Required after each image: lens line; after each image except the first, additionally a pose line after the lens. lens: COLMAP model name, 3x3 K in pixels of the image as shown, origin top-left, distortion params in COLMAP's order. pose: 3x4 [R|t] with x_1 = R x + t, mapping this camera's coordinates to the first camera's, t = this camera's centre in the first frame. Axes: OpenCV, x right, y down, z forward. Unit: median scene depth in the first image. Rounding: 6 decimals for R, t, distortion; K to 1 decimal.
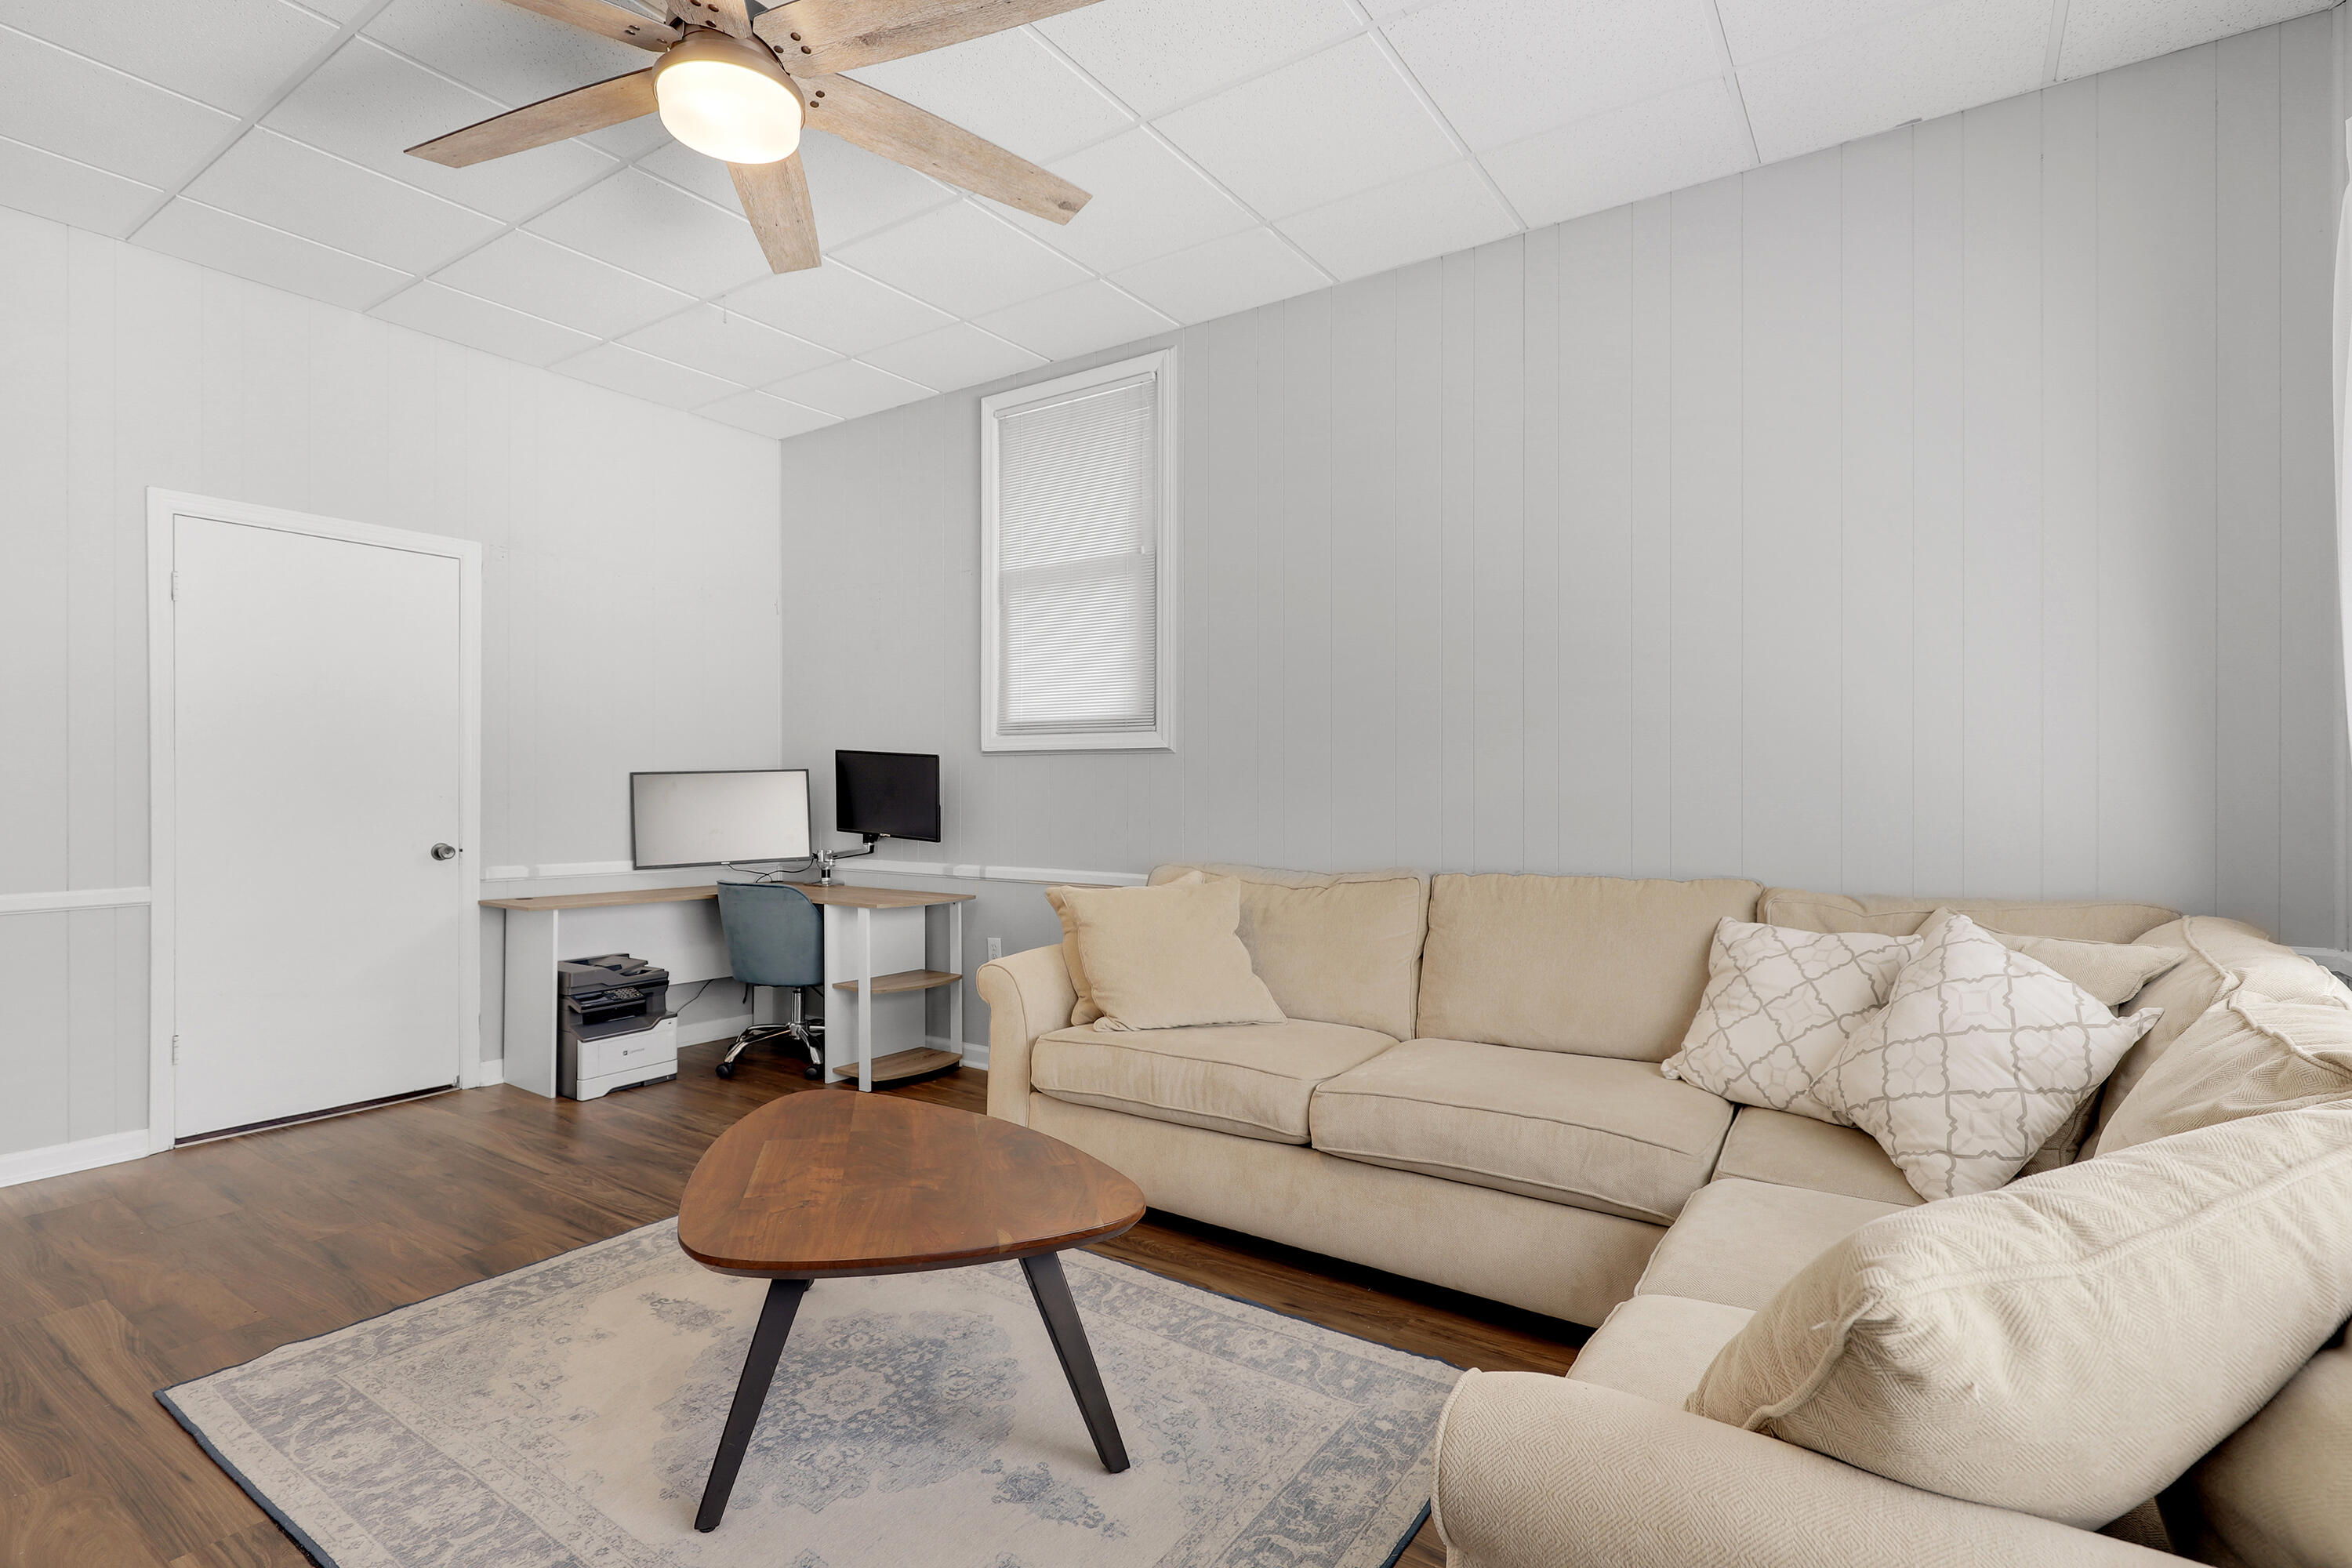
lens RADIAL K [[1064.5, 0, 1169.9], [0, 1064.5, 786.7], [0, 0, 1]] dist [0.002479, 0.001114]
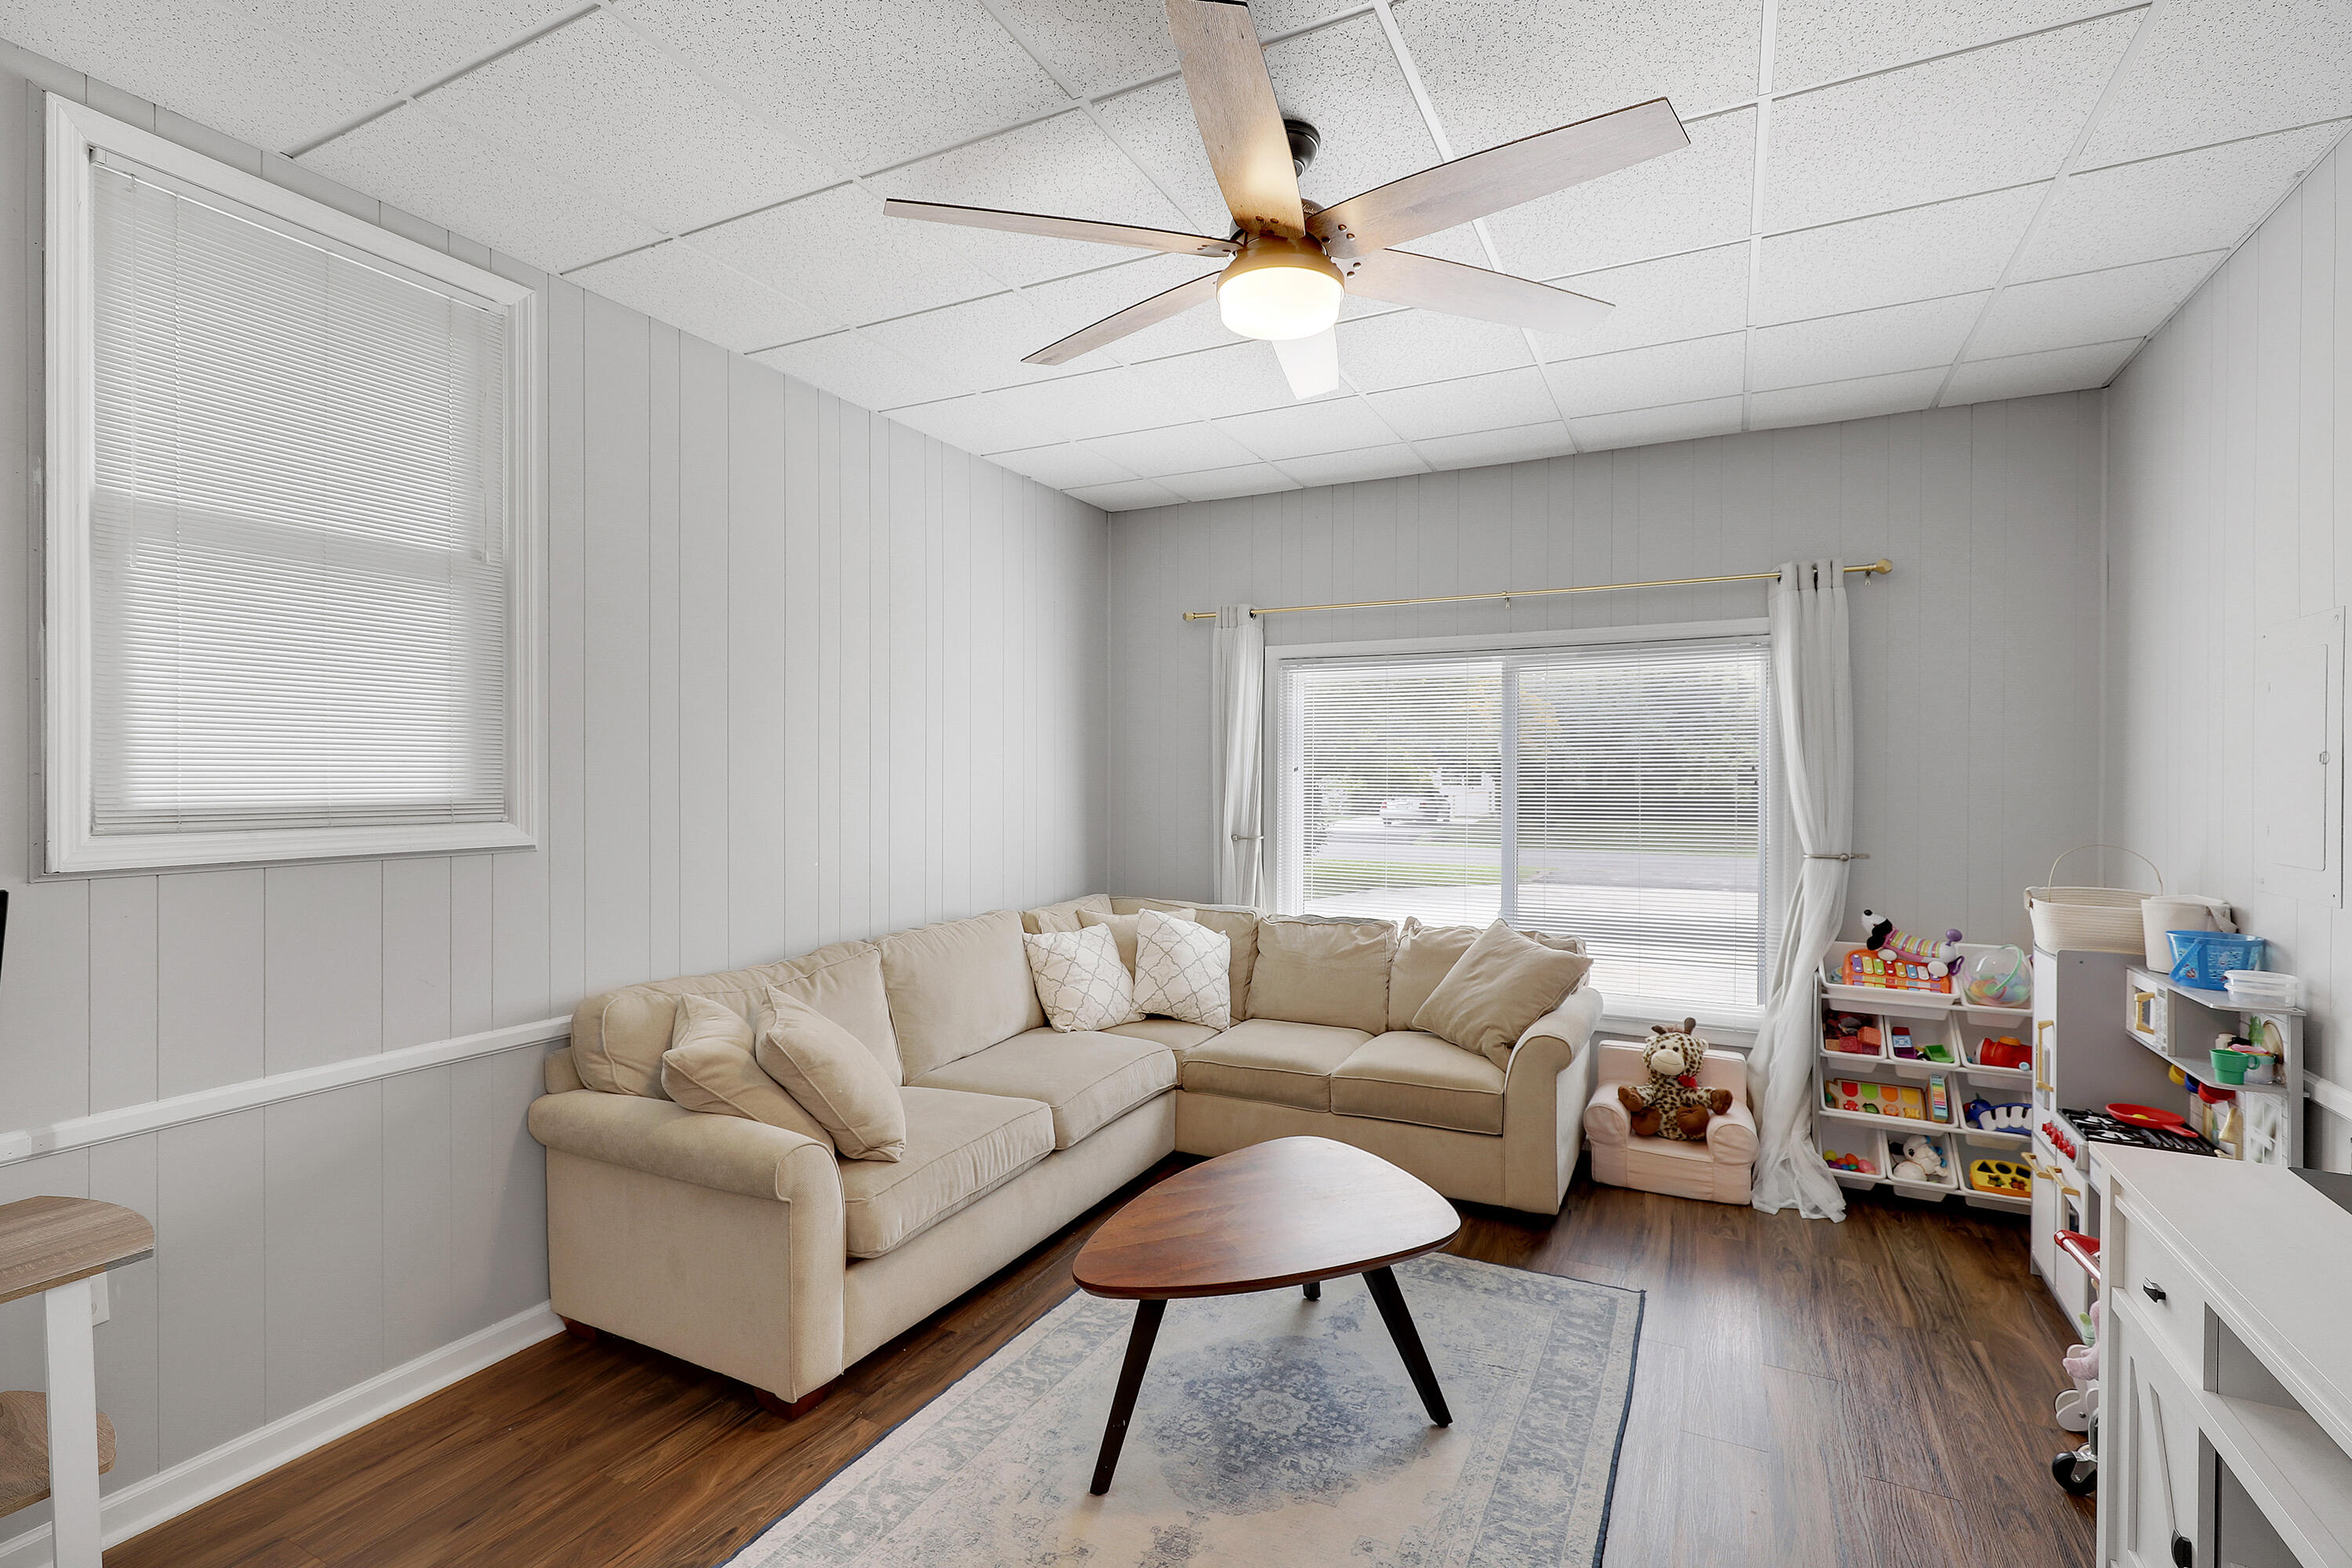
lens RADIAL K [[1064.5, 0, 1206.7], [0, 1064.5, 790.2], [0, 0, 1]] dist [0.002479, 0.001114]
pose [[-0.132209, -0.016212, 0.991089, -0.774586], [0.001778, 0.999861, 0.016593, -0.084758], [-0.991220, 0.003955, -0.132161, 0.641405]]
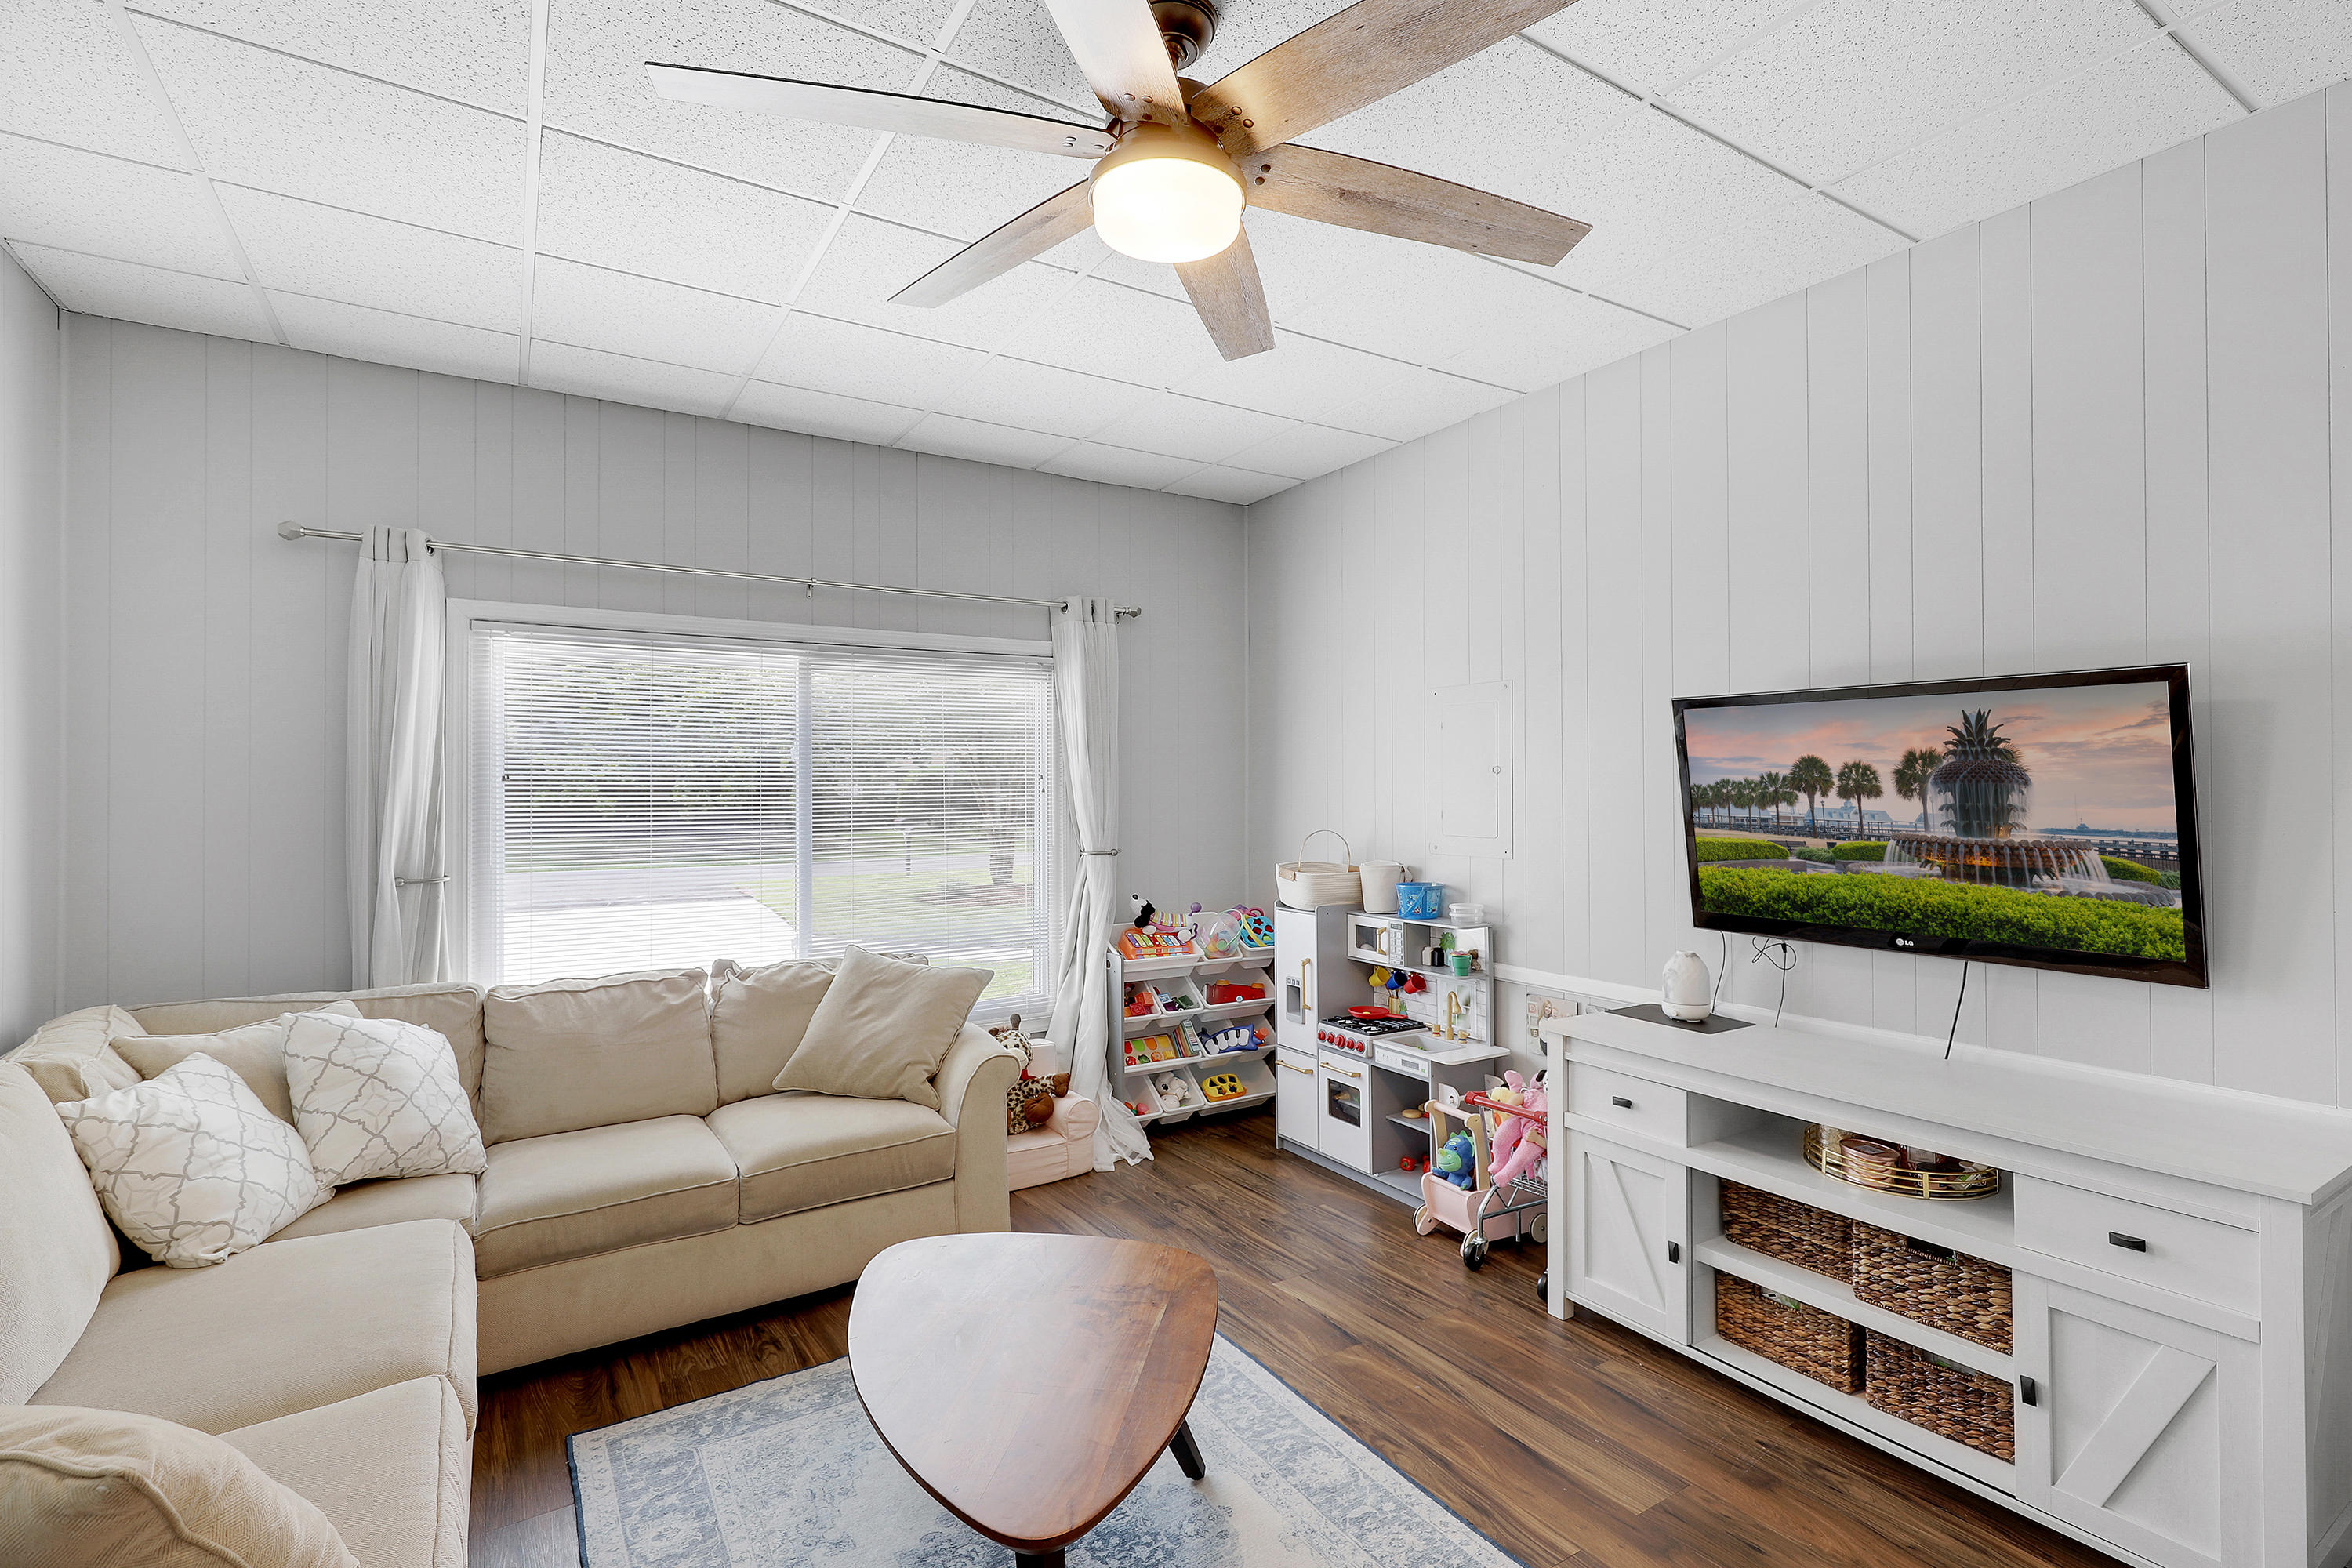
lens RADIAL K [[1064.5, 0, 1141.0], [0, 1064.5, 790.2], [0, 0, 1]] dist [0.002479, 0.001114]
pose [[-0.911392, 0.000957, 0.411537, -0.396889], [0.005179, 0.999945, 0.009144, -0.083964], [-0.411506, 0.010465, -0.911347, 0.961279]]
